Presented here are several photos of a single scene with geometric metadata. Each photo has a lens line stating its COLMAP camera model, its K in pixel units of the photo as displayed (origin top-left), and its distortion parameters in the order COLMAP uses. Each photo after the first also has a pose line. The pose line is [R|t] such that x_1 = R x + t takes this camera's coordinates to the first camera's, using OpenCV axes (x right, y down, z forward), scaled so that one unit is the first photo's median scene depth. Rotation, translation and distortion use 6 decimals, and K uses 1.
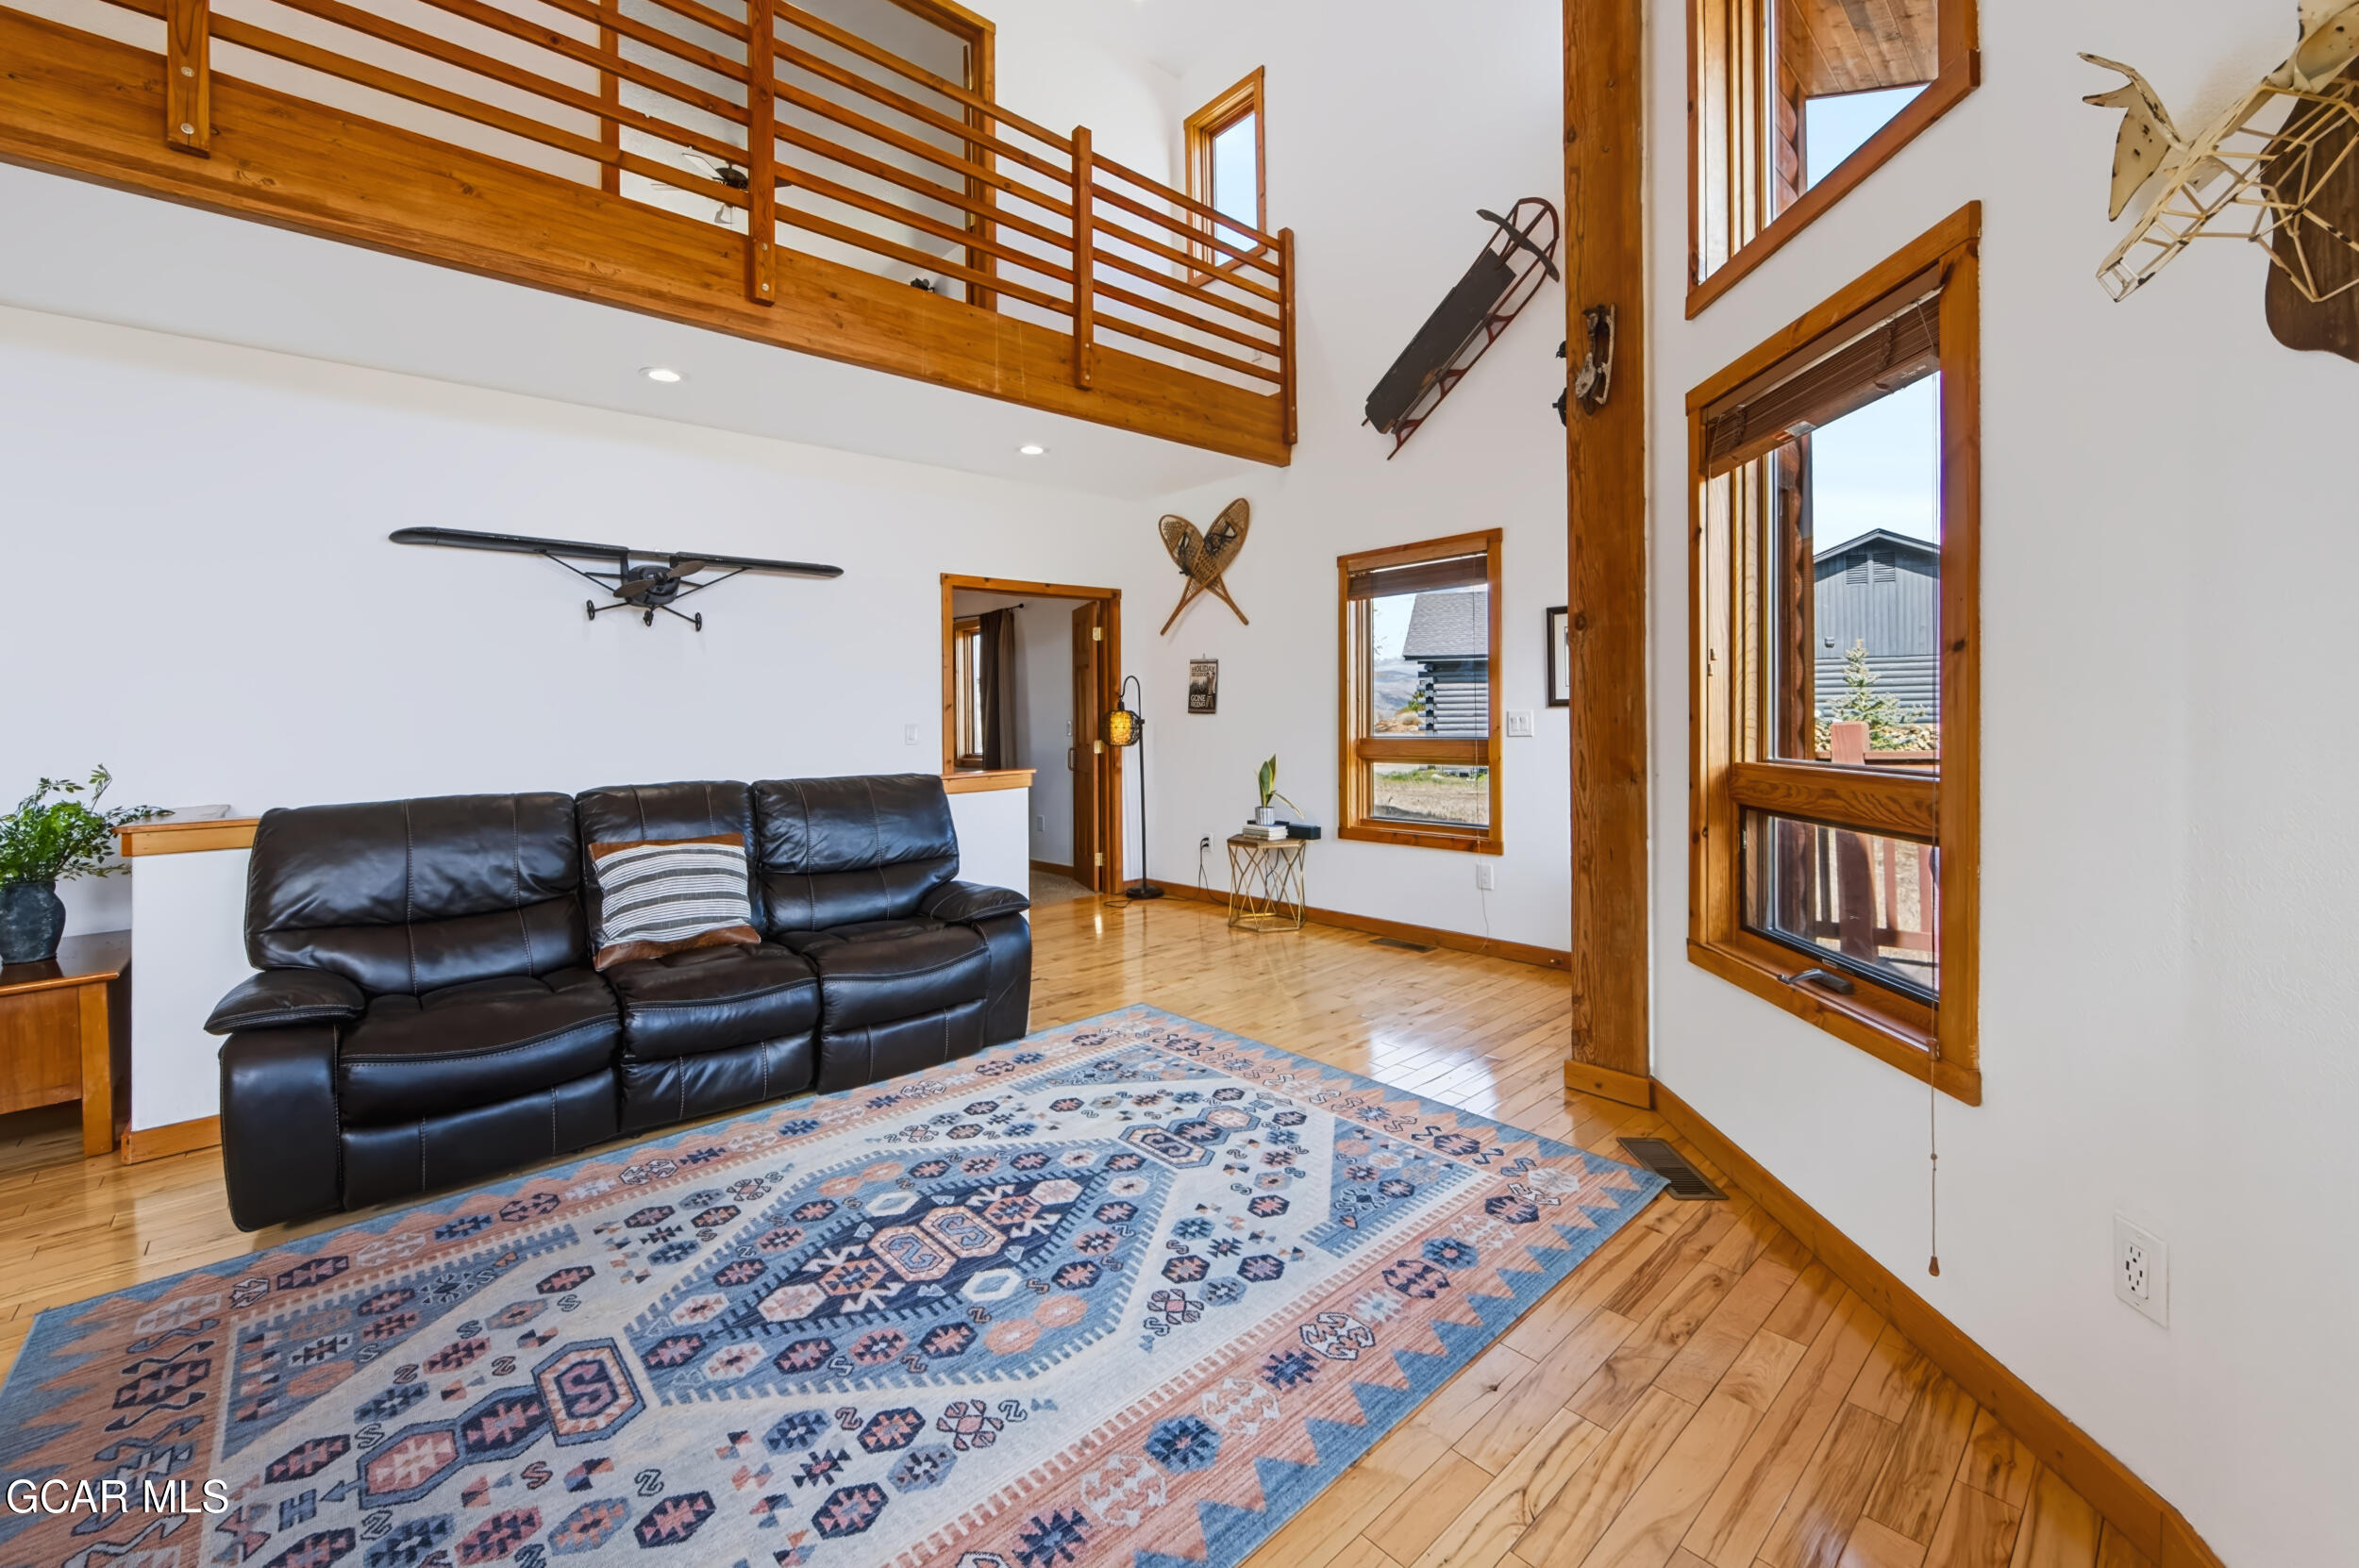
lens RADIAL K [[934.2, 0, 1176.7], [0, 934.2, 718.2], [0, 0, 1]] dist [0.001237, -0.001080]
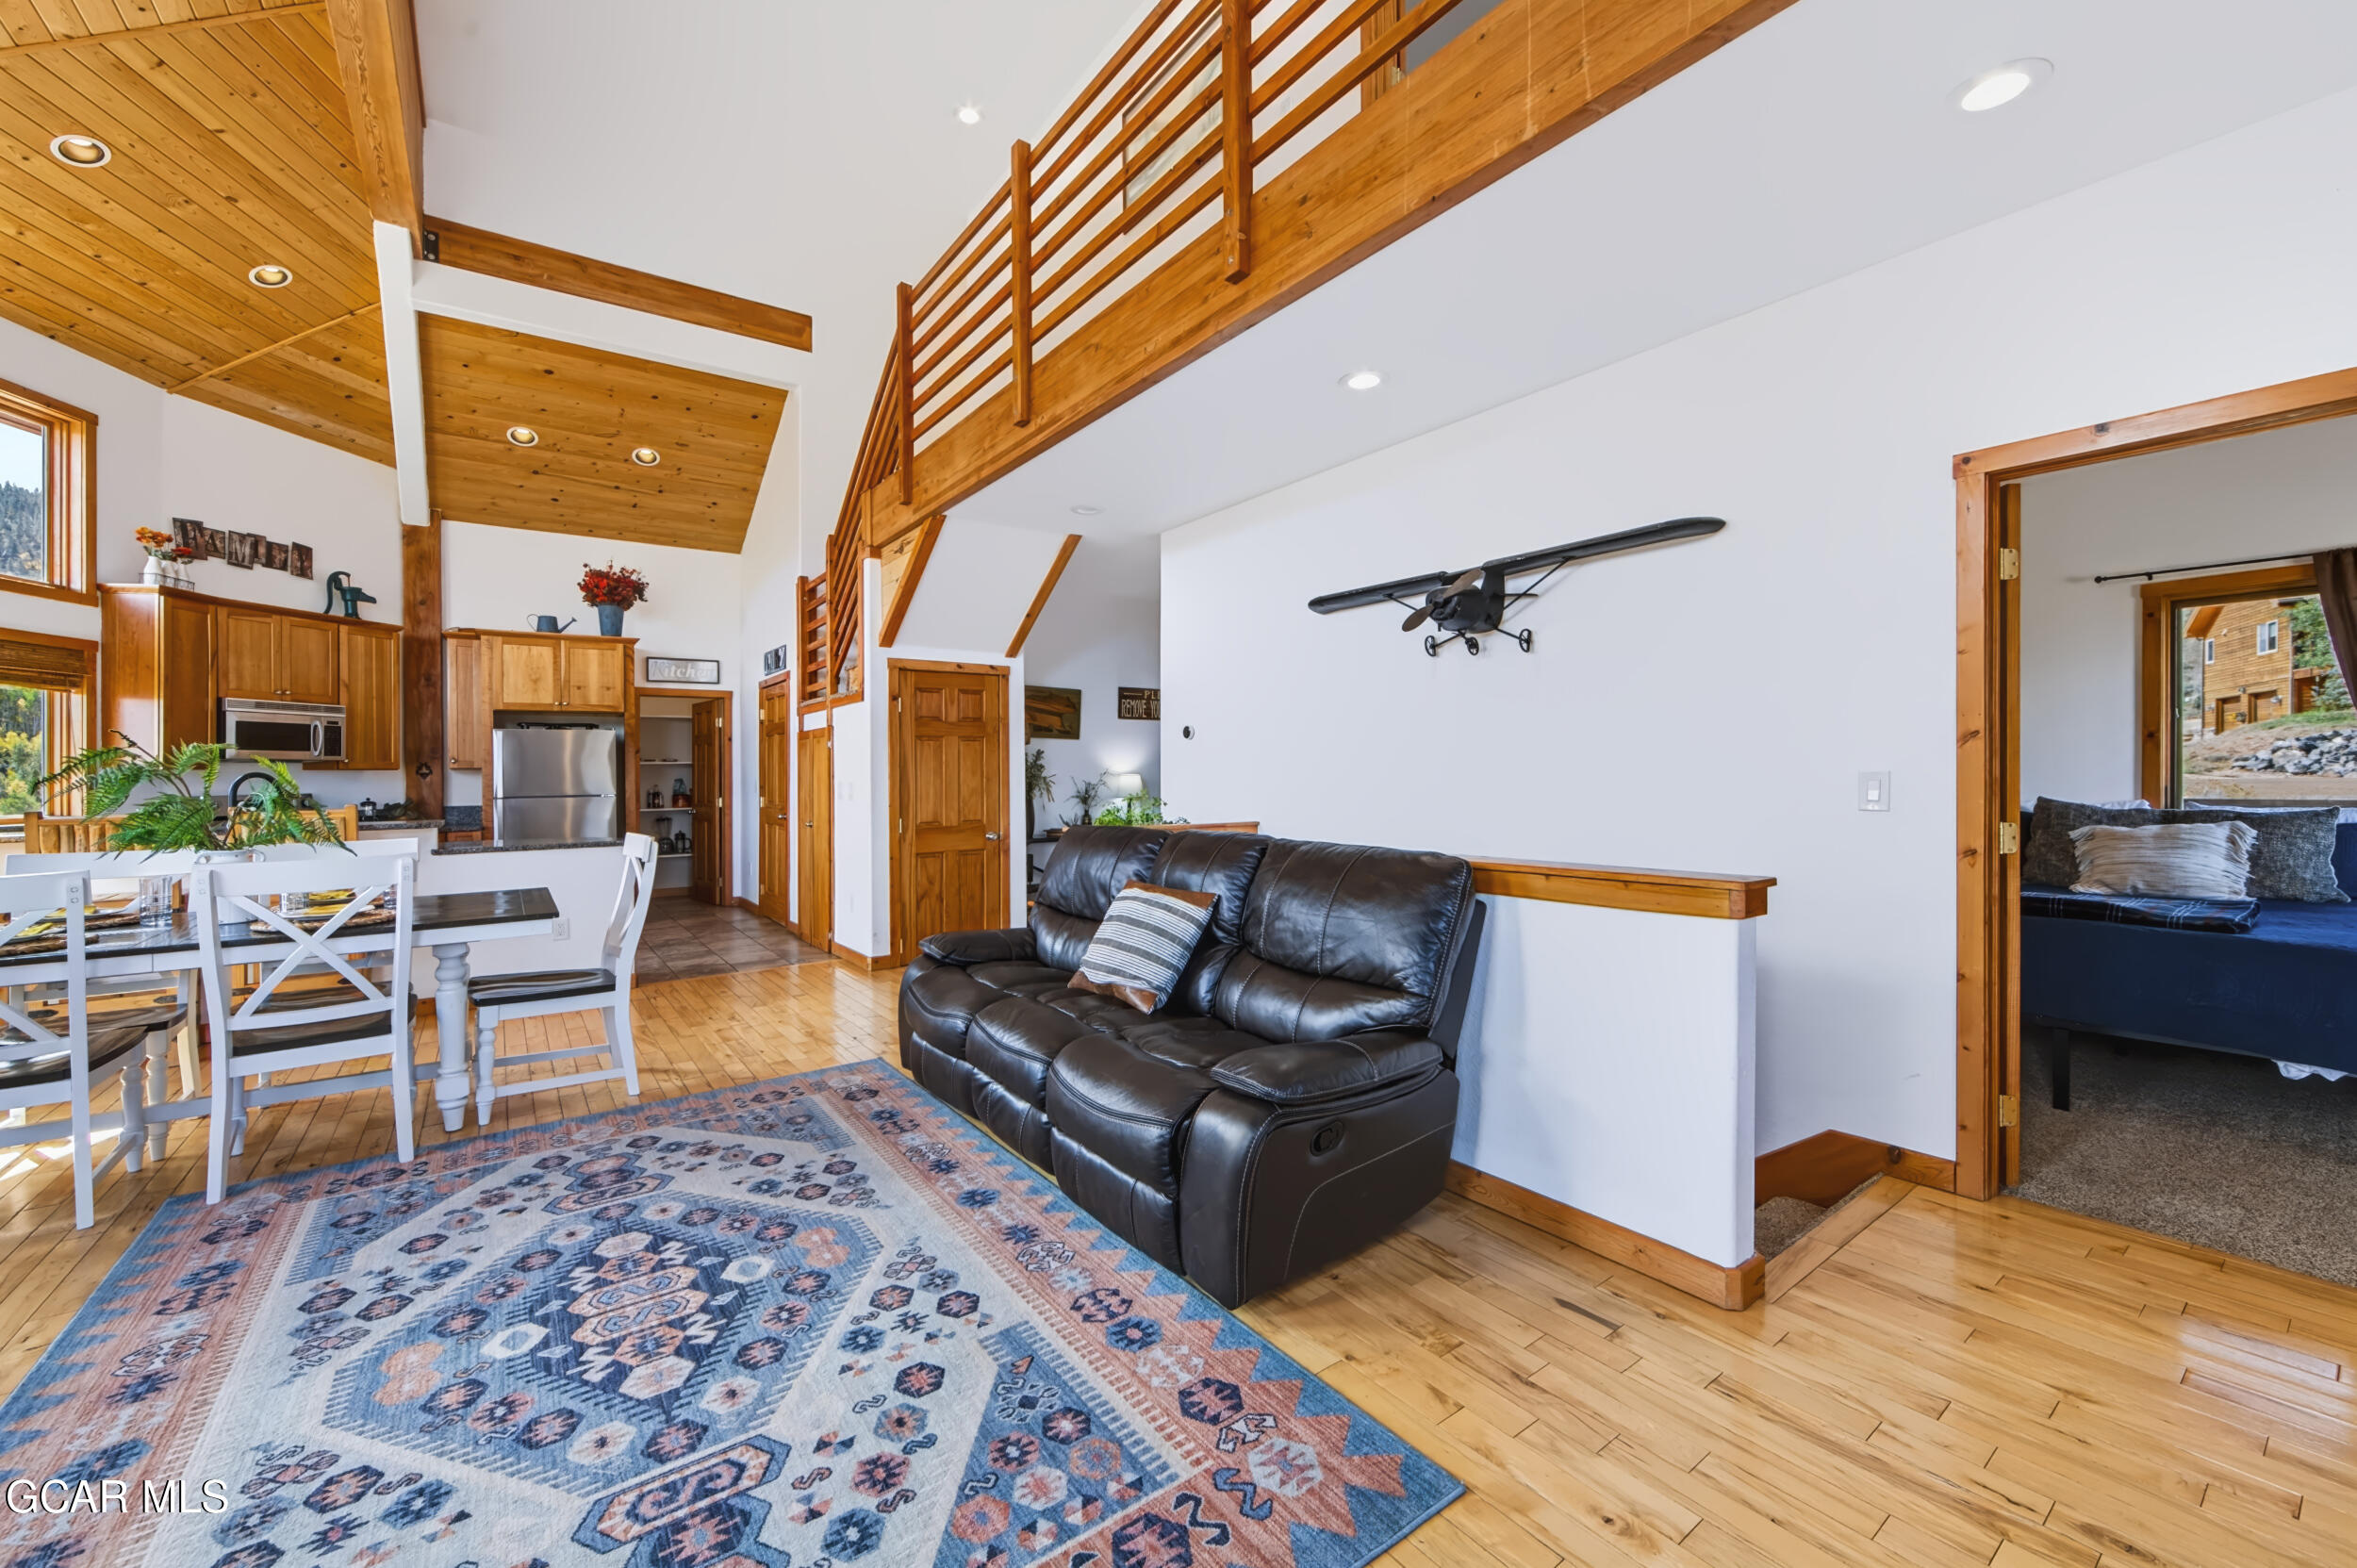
lens RADIAL K [[933.6, 0, 1168.4], [0, 933.6, 753.3], [0, 0, 1]] dist [0.001237, -0.001080]
pose [[-0.102367, -0.006097, -0.994728, 0.481061], [0.008222, 0.999942, -0.006976, -0.005146], [0.994713, -0.008893, -0.102311, 1.193157]]
